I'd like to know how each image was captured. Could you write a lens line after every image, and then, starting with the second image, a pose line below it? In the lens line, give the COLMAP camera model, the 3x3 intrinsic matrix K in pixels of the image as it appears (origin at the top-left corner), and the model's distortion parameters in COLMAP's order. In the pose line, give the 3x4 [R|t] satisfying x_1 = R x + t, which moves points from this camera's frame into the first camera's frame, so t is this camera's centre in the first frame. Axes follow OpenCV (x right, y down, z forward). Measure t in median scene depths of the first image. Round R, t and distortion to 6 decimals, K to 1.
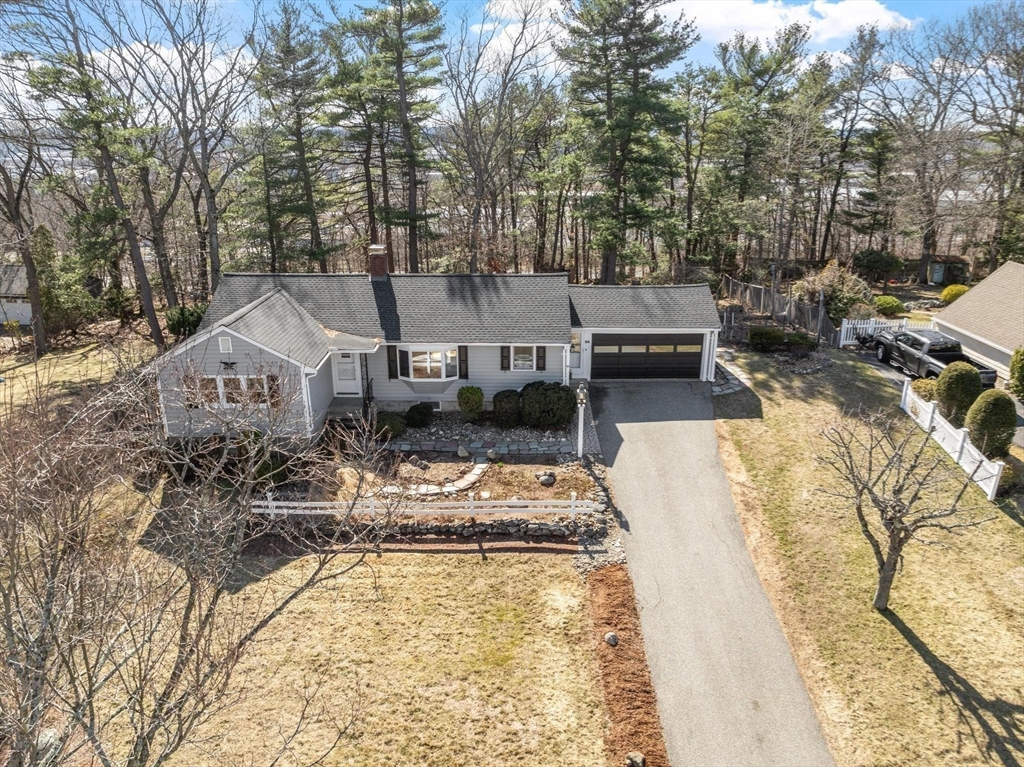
lens RADIAL K [[715.4, 0, 513.8], [0, 715.4, 382.9], [0, 0, 1]] dist [-0.037698, -0.008155]
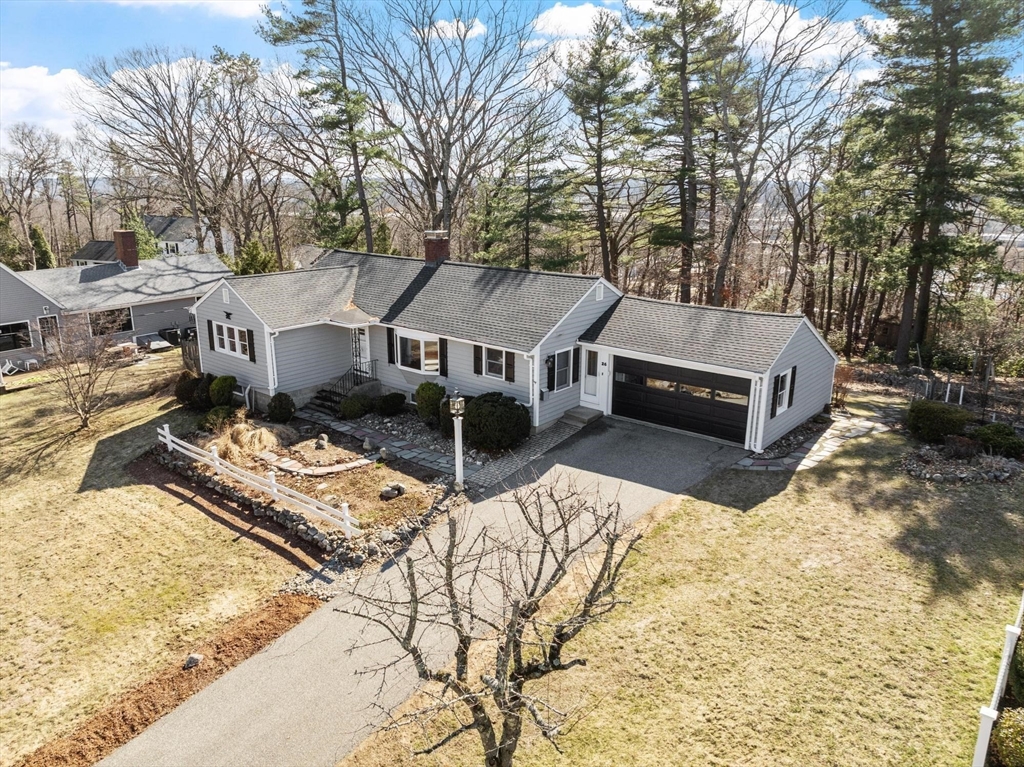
lens RADIAL K [[715.4, 0, 508.4], [0, 715.4, 381.9], [0, 0, 1]] dist [-0.037698, -0.008155]
pose [[0.768470, 0.172033, -0.616327, 0.612235], [-0.215760, 0.976440, 0.003529, -0.021775], [0.602413, 0.130267, 0.787483, 0.391686]]
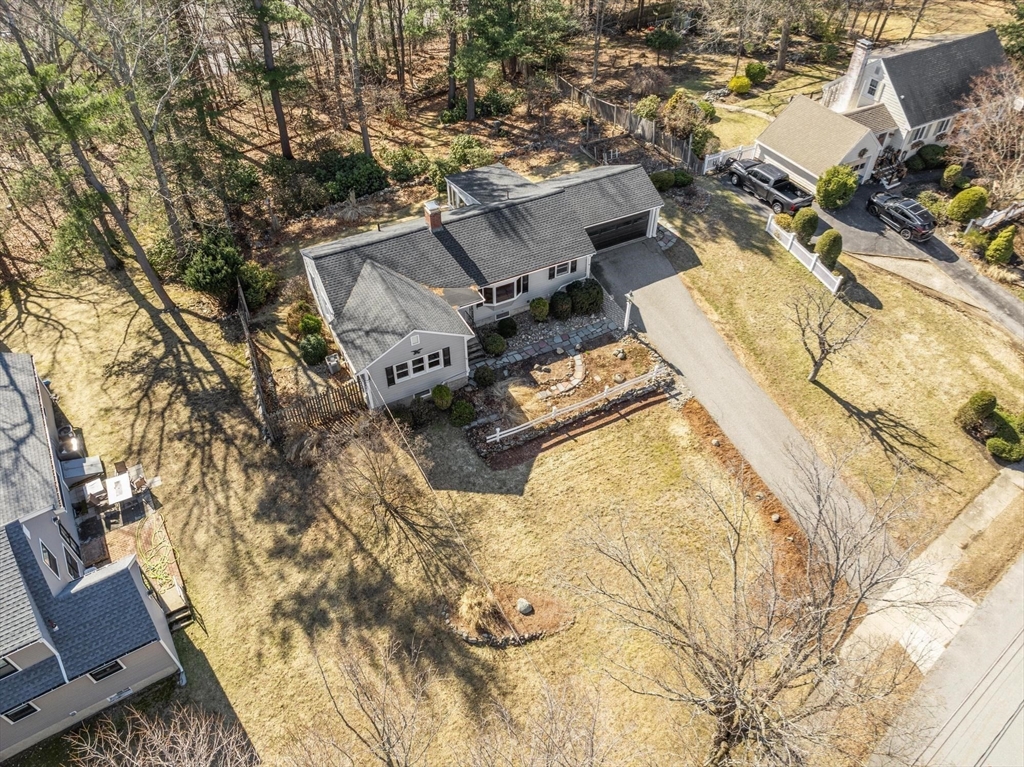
lens RADIAL K [[715.4, 0, 513.0], [0, 715.4, 379.7], [0, 0, 1]] dist [-0.037698, -0.008155]
pose [[0.889889, -0.322884, 0.322247, -0.676502], [0.156529, 0.879648, 0.449131, -0.552321], [-0.428481, -0.349235, 0.833330, -0.246597]]
